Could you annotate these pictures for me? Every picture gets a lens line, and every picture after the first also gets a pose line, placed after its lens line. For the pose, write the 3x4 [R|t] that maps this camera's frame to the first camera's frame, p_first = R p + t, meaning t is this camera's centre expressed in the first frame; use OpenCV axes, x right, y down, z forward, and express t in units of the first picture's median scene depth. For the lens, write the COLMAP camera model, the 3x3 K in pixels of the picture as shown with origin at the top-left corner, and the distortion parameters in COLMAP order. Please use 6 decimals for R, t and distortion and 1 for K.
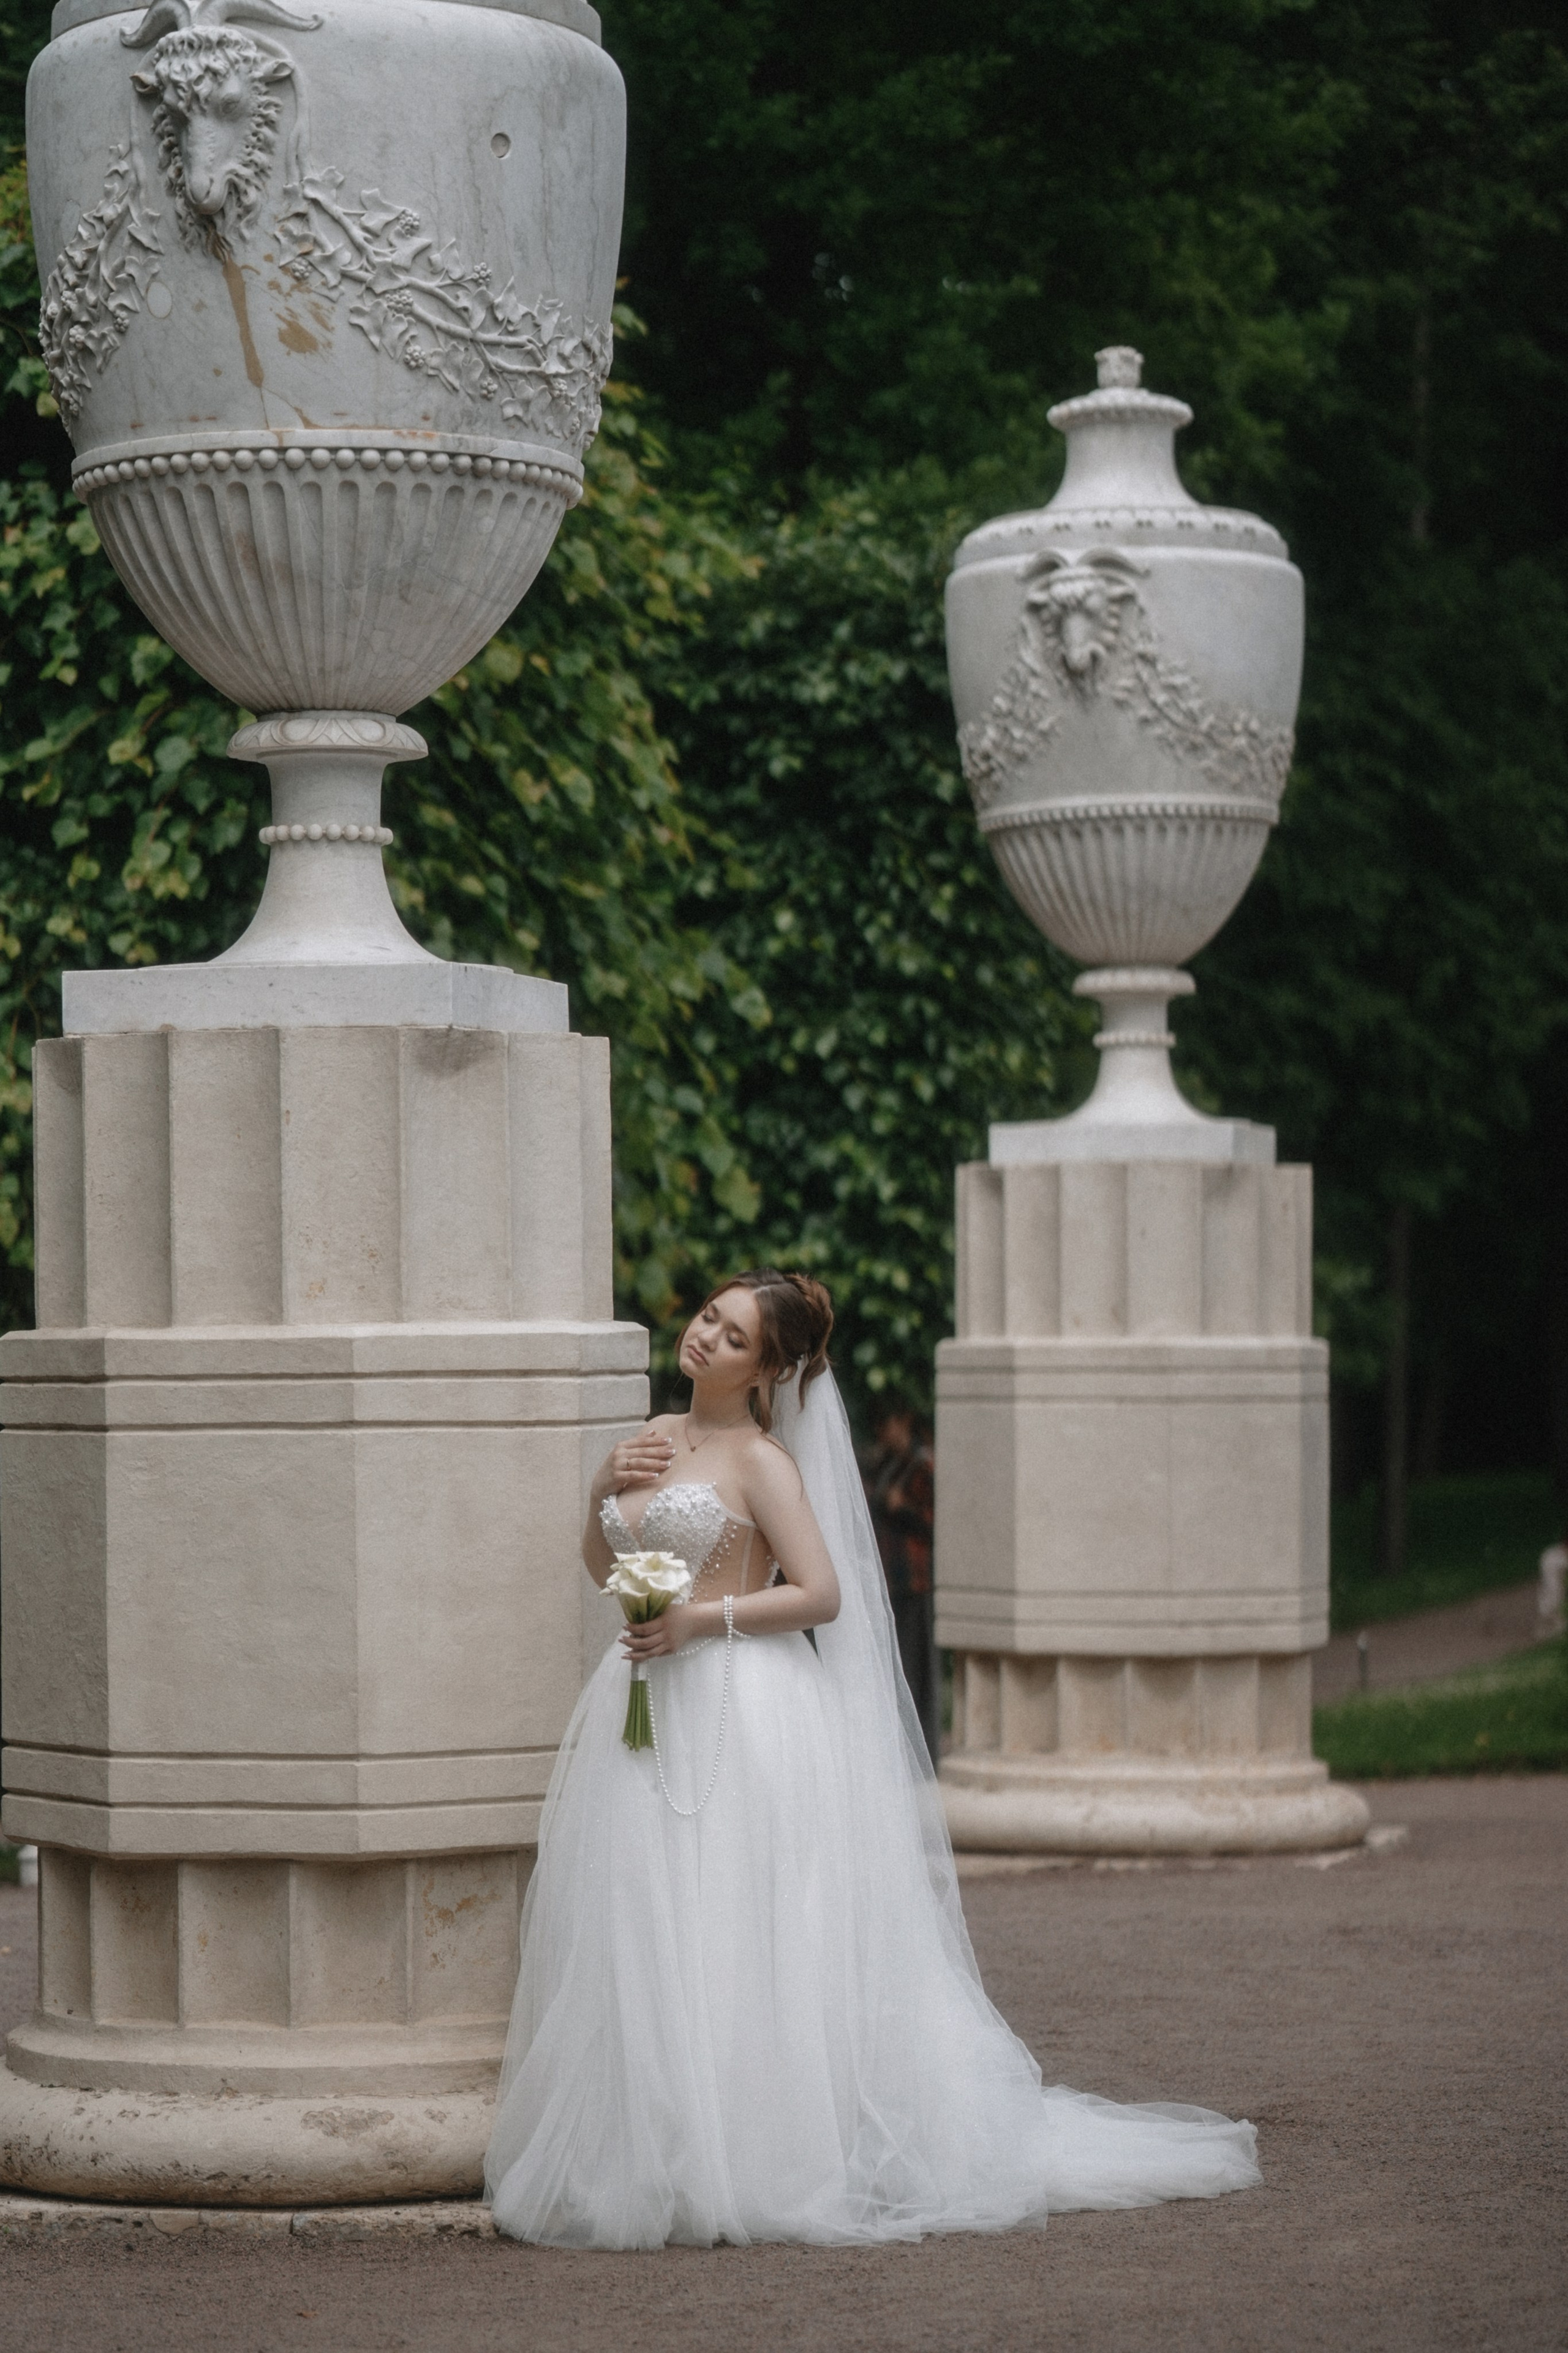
lens RADIAL K [[6331.8, 0, 707.1], [0, 6331.8, 1346.6], [0, 0, 1]] dist [0.002421, 1.361932]
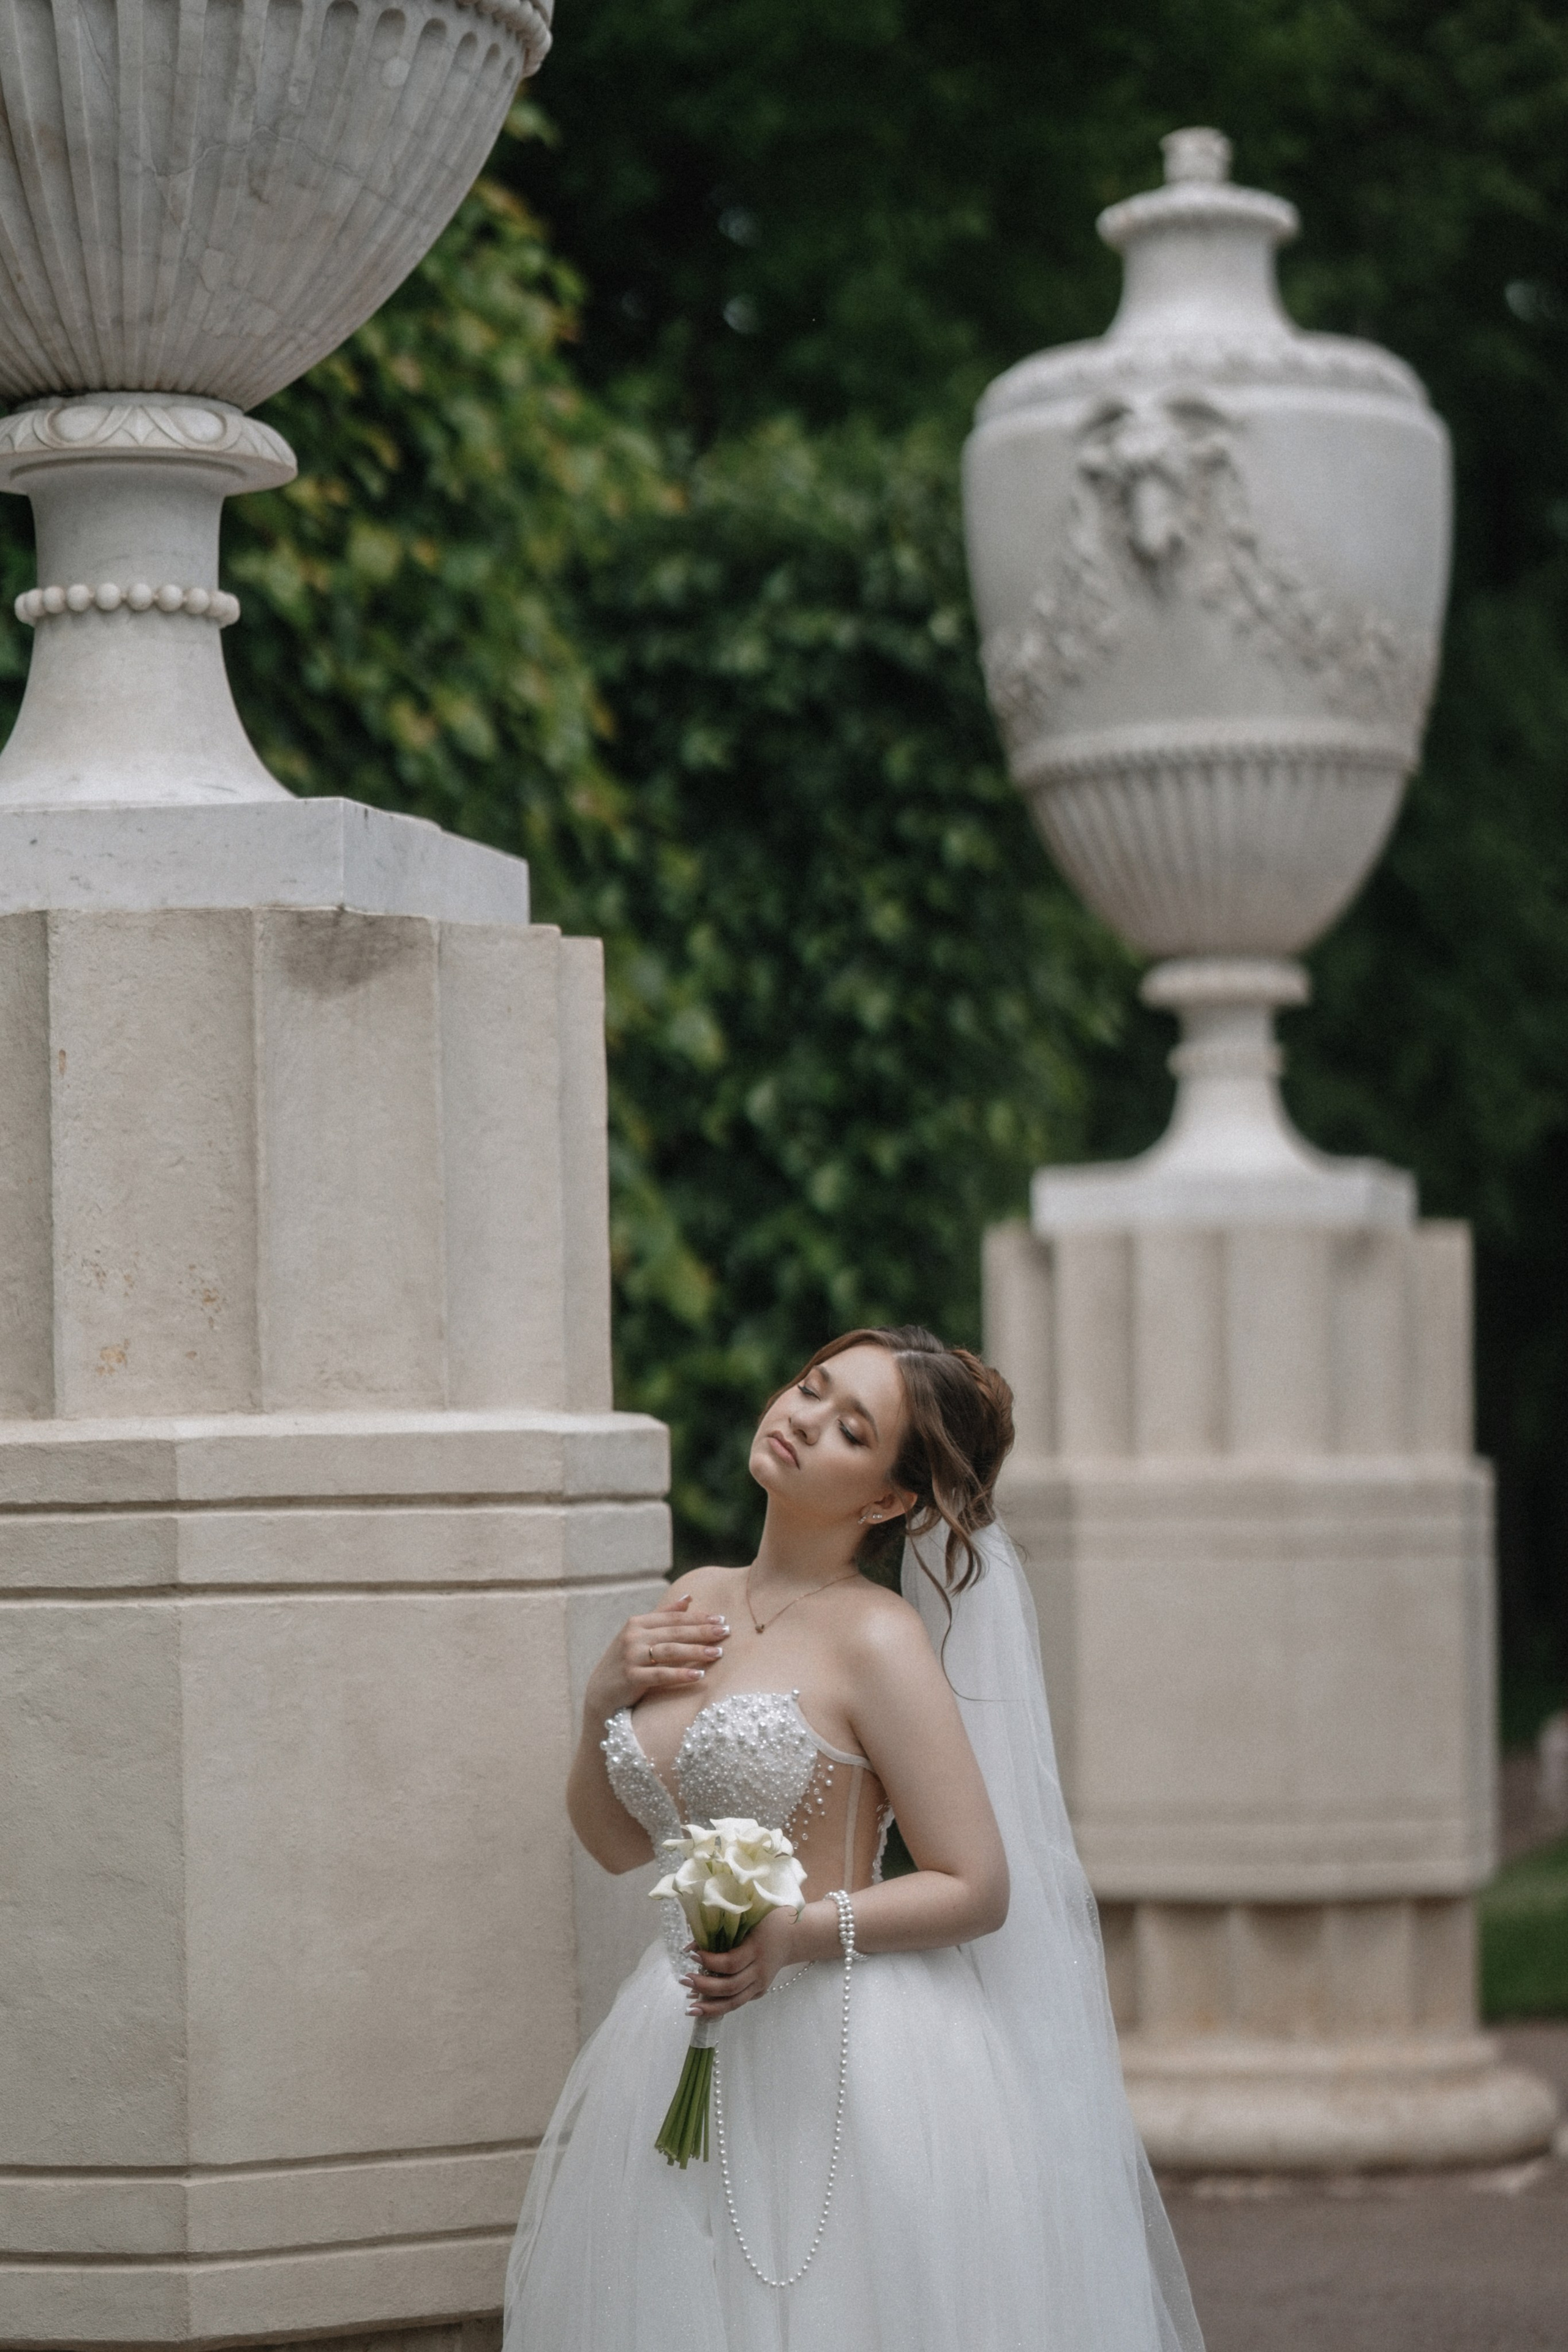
lens RADIAL K [[6327.5, 0, 784.0], [0, 6327.5, 1176.0], [0, 0, 1]] dist [0.022968, 0.761747]
pose [[0.999079, -0.006813, 0.042367, -0.024055], [0.009044, 0.998570, -0.052693, 0.005313], [-0.041948, 0.053028, 0.997712, 0.406466]]
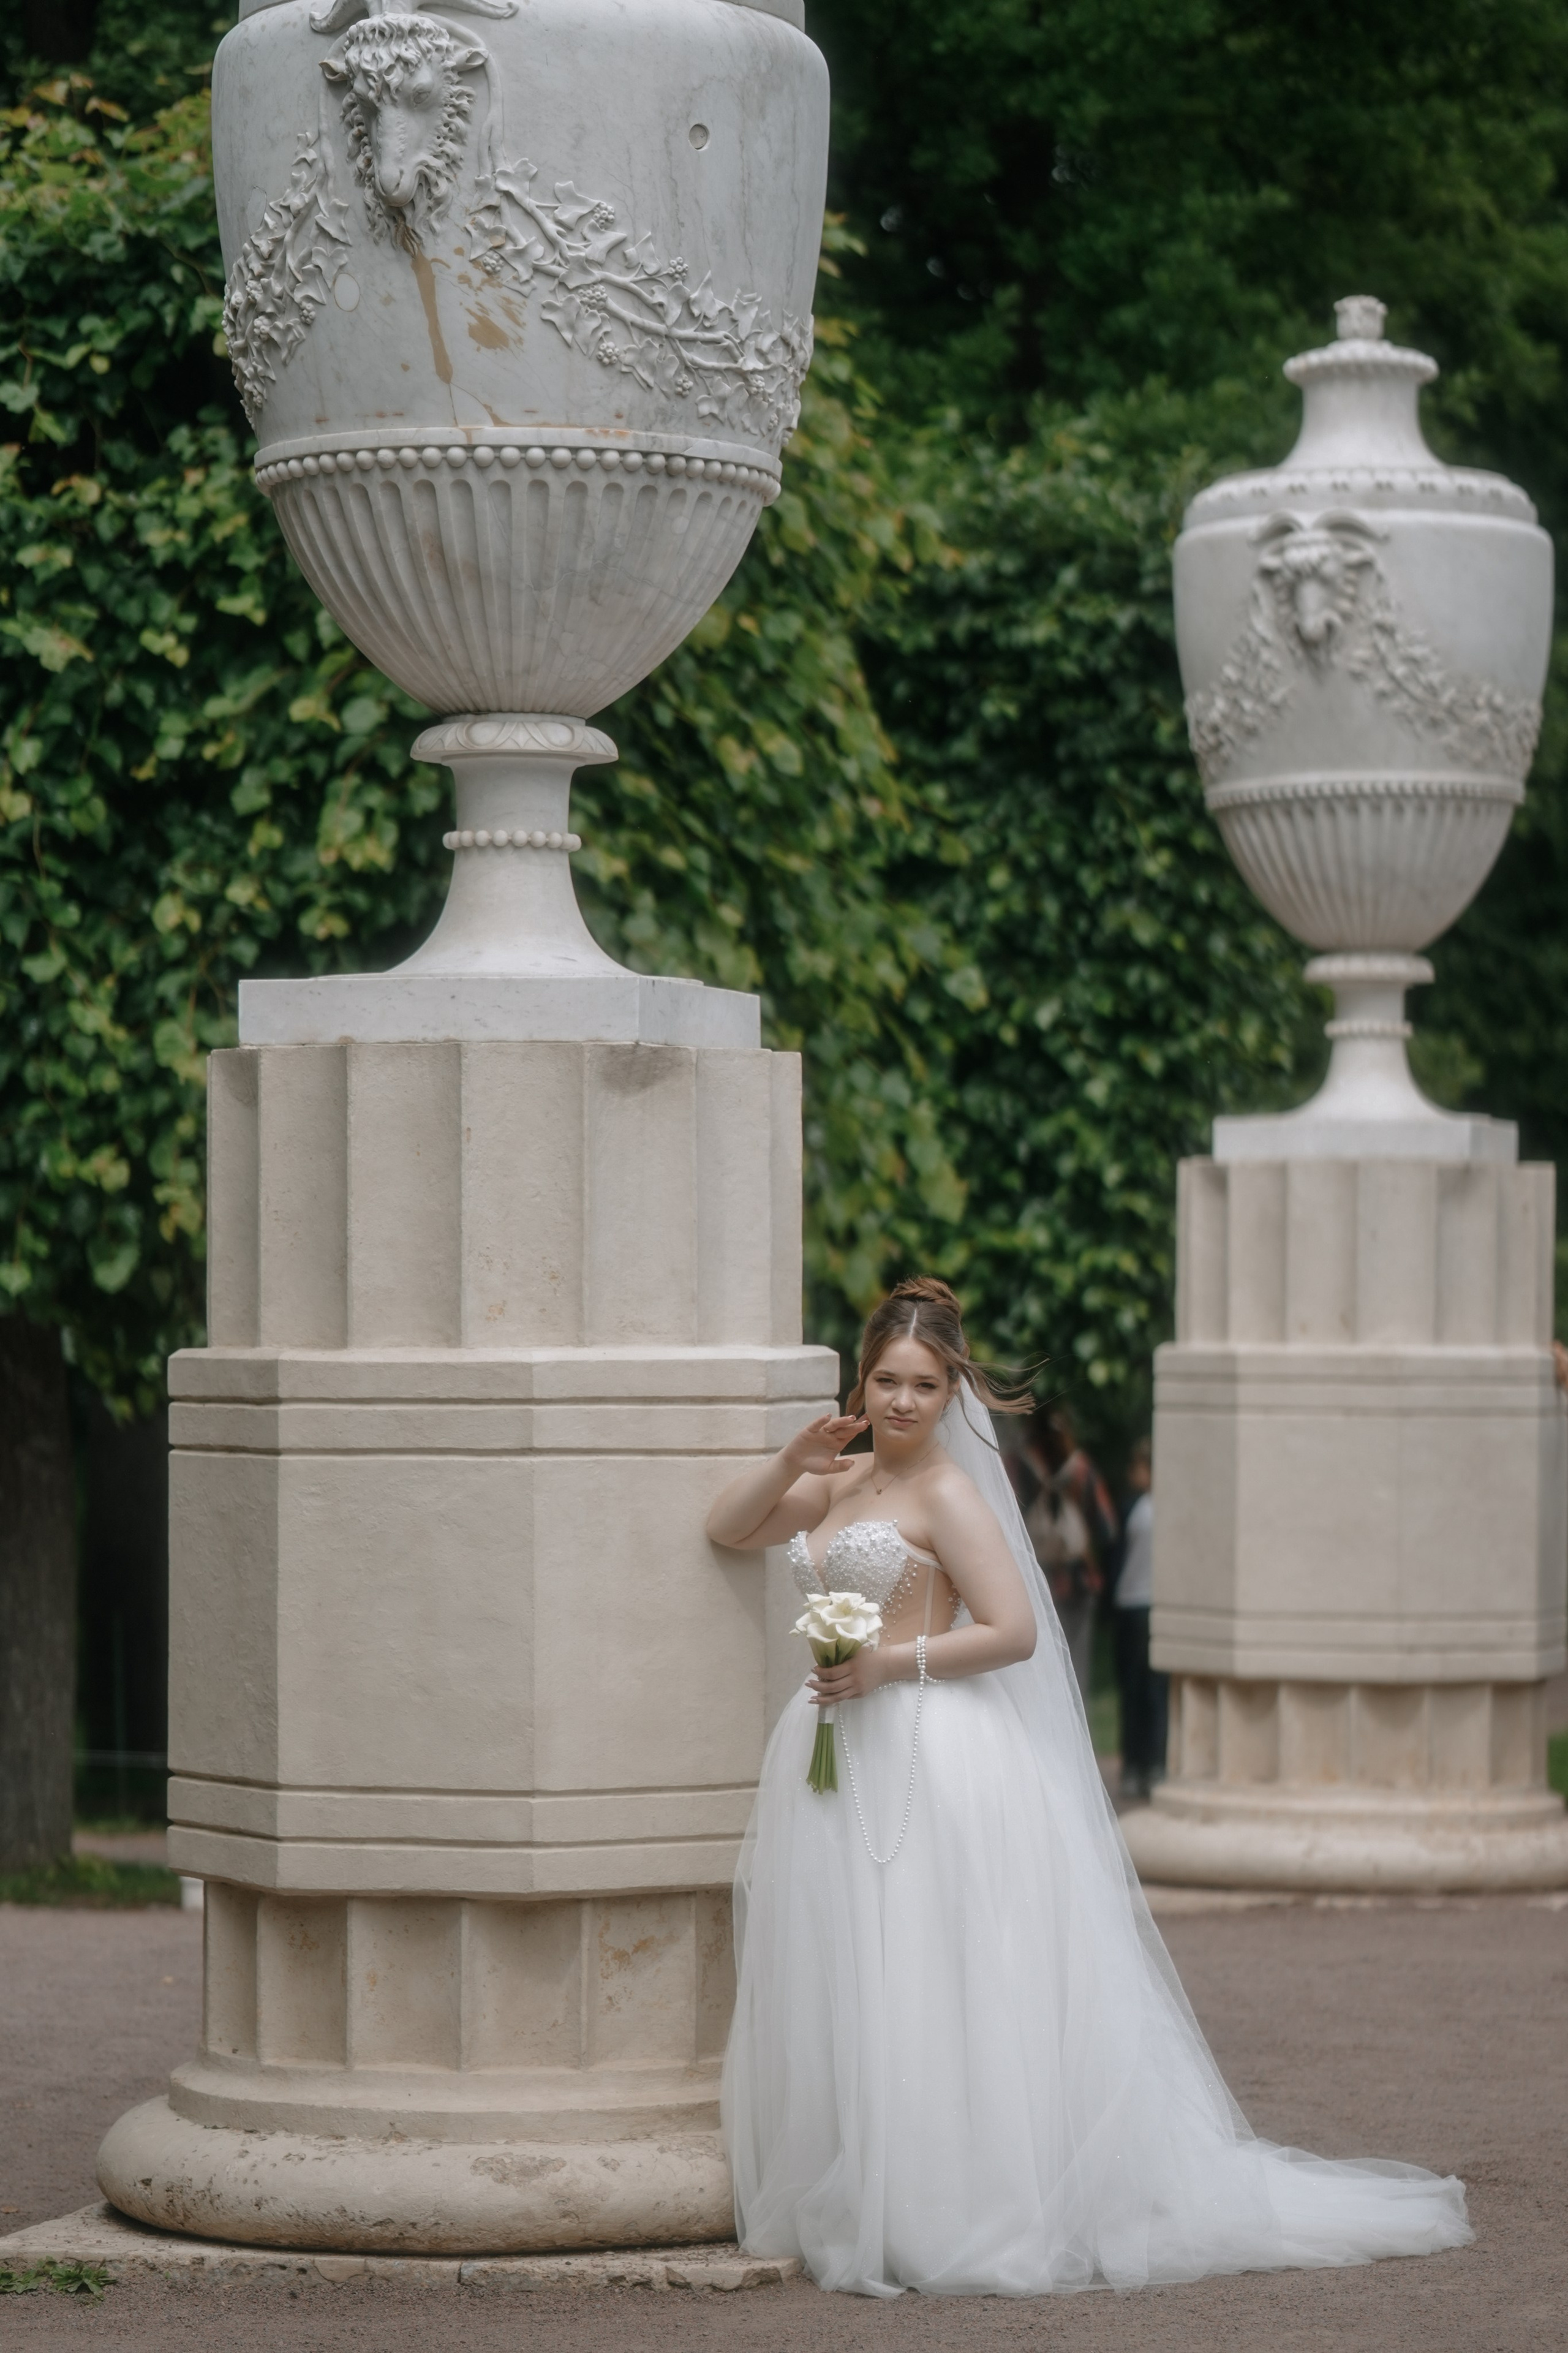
lens RADIAL K [[6983.7, 0, 790.0], [0, 6983.7, 1315.8], [0, 0, 1]] dist [-0.004374, 1.763737]
pose [[0.999701, 0.011349, -0.021667, 0.006462], [-0.011296, 0.999933, 0.002555, -0.011384], [0.021695, -0.002310, 0.999762, -0.068892]]
